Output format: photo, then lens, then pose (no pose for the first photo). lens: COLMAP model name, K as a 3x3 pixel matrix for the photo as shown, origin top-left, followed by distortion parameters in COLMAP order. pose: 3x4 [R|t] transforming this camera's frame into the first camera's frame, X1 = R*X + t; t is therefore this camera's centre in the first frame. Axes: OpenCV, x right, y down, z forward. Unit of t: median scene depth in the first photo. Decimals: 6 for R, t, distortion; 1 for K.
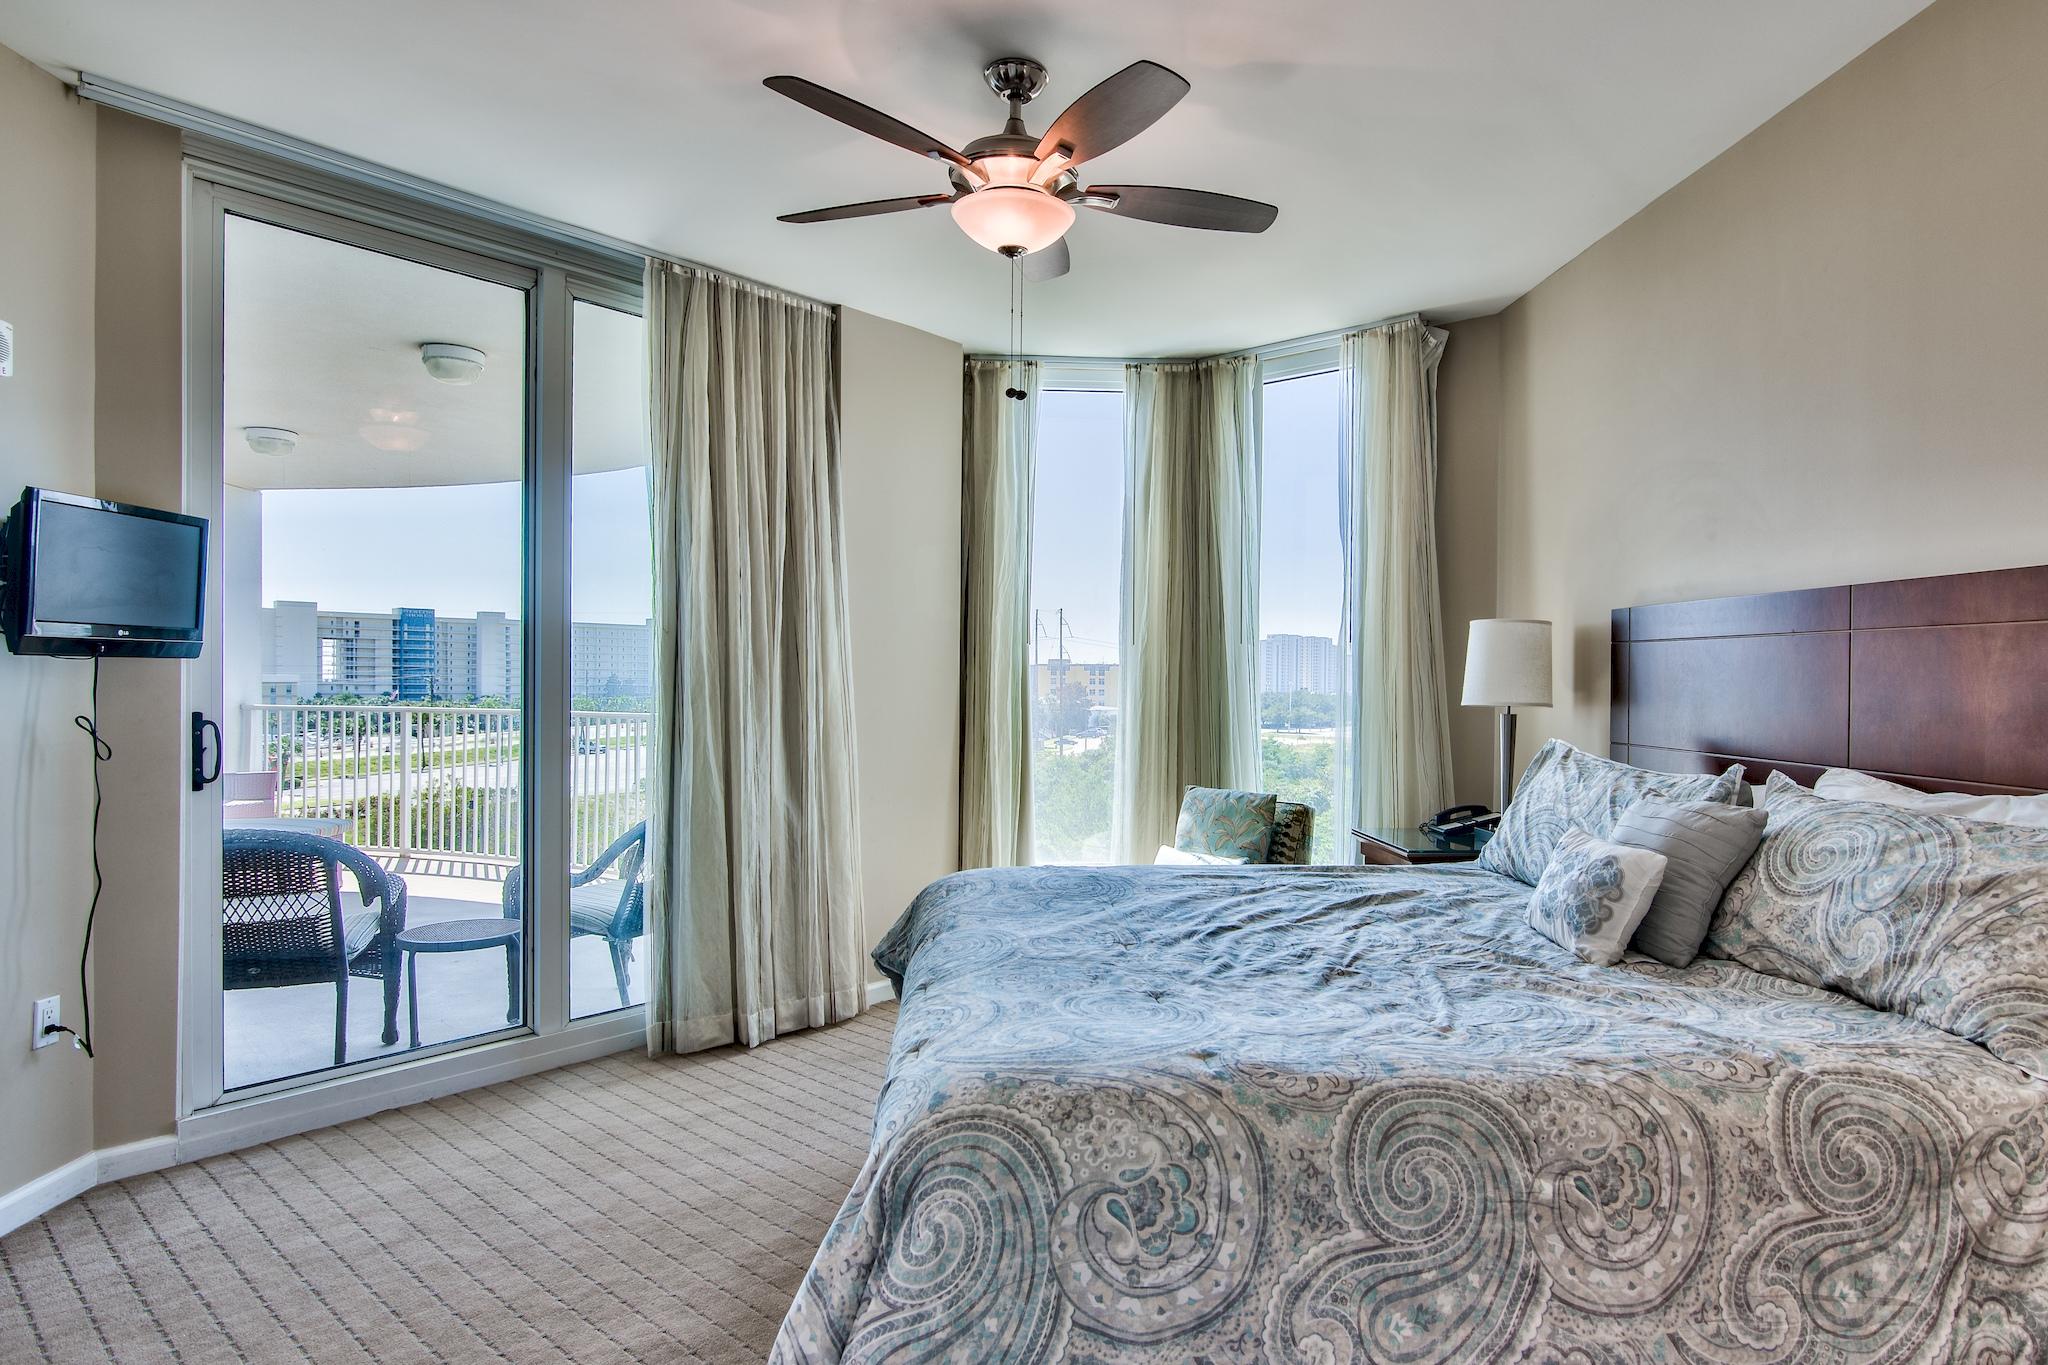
lens RADIAL K [[1141.7, 0, 1105.1], [0, 1141.7, 704.7], [0, 0, 1]] dist [-0.001884, -0.002136]
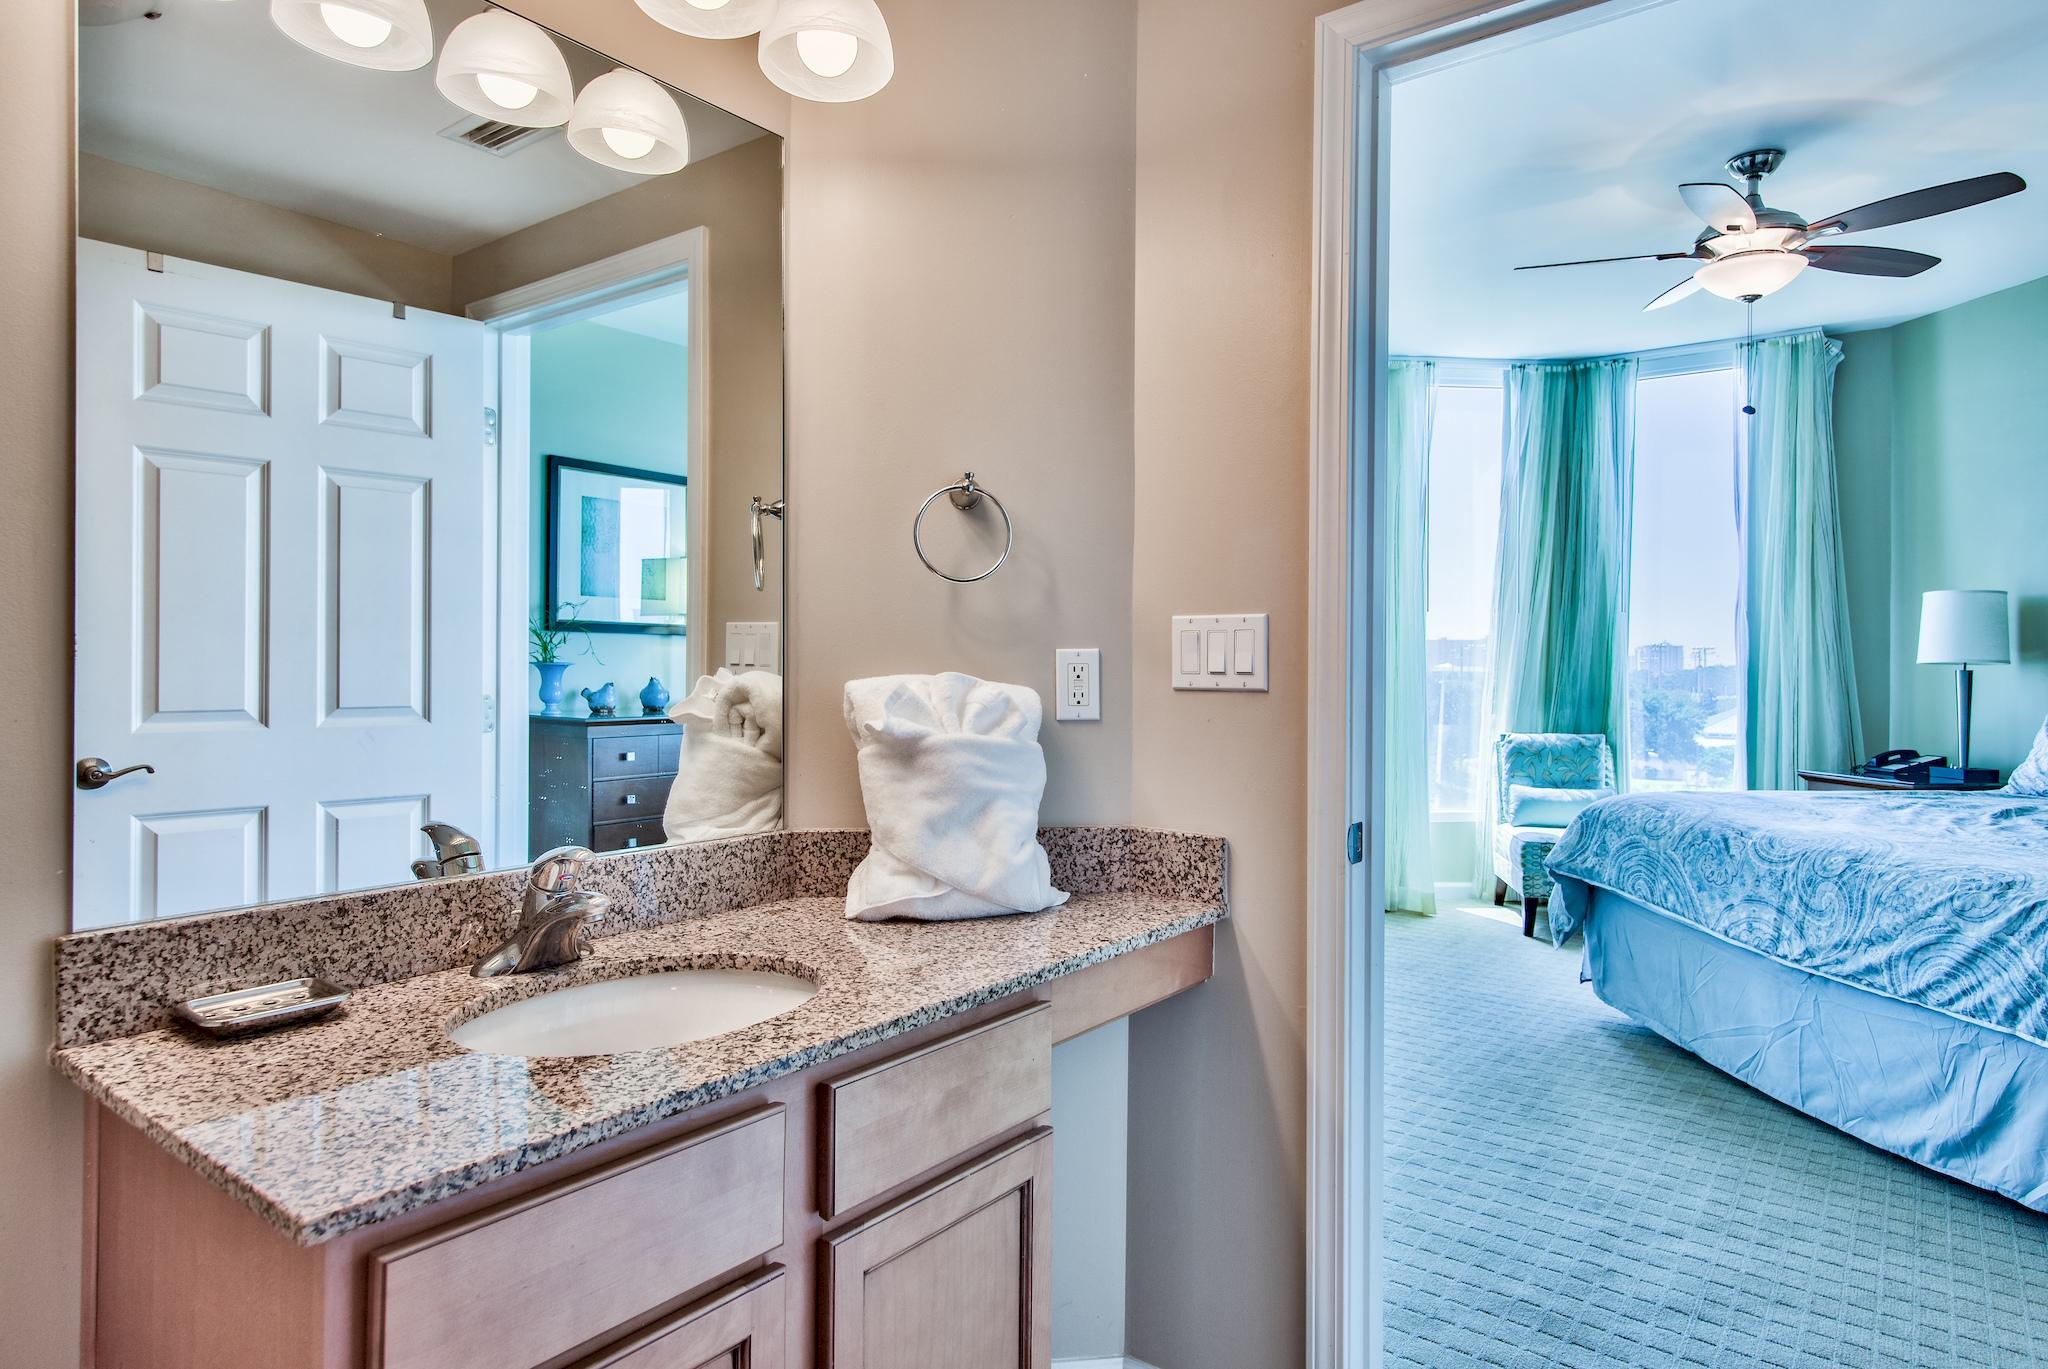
lens RADIAL K [[1183.3, 0, 1029.8], [0, 1183.3, 664.9], [0, 0, 1]] dist [0.003345, 0.000963]
pose [[0.999626, -0.000351, 0.027330, -0.922150], [0.000757, 0.999889, -0.014871, 0.029589], [-0.027322, 0.014886, 0.999516, -0.290541]]
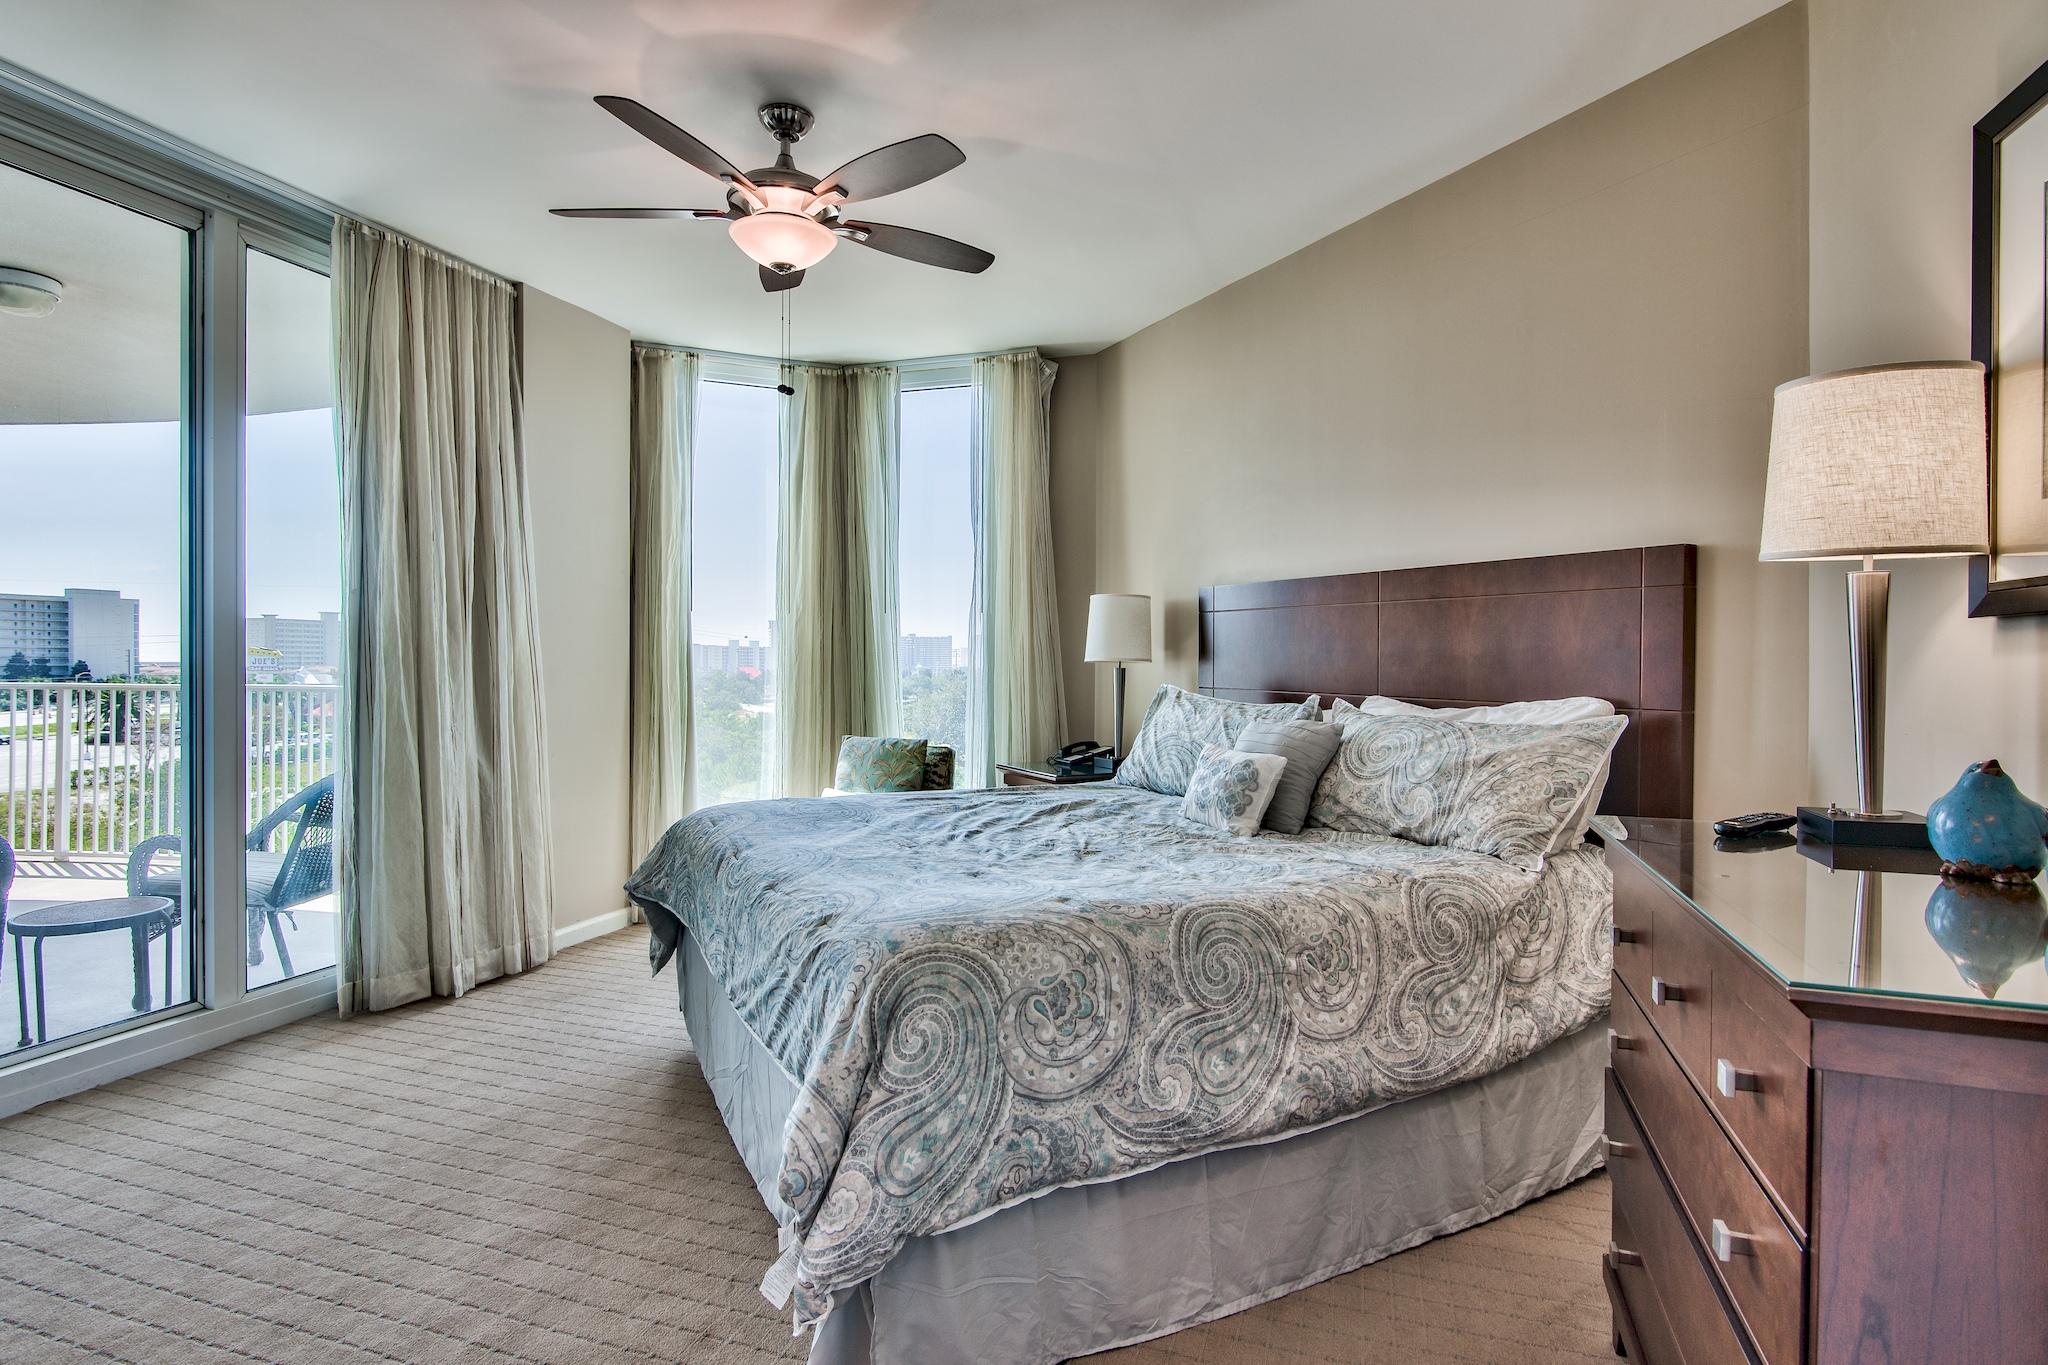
lens RADIAL K [[1038.6, 0, 1024.0], [0, 1038.6, 682.5], [0, 0, 1]] dist [-0.002371, -0.000691]
pose [[0.935015, -0.011767, 0.354413, -0.233482], [0.010583, 0.999930, 0.005279, 0.024700], [-0.354450, -0.001185, 0.935074, -0.082795]]
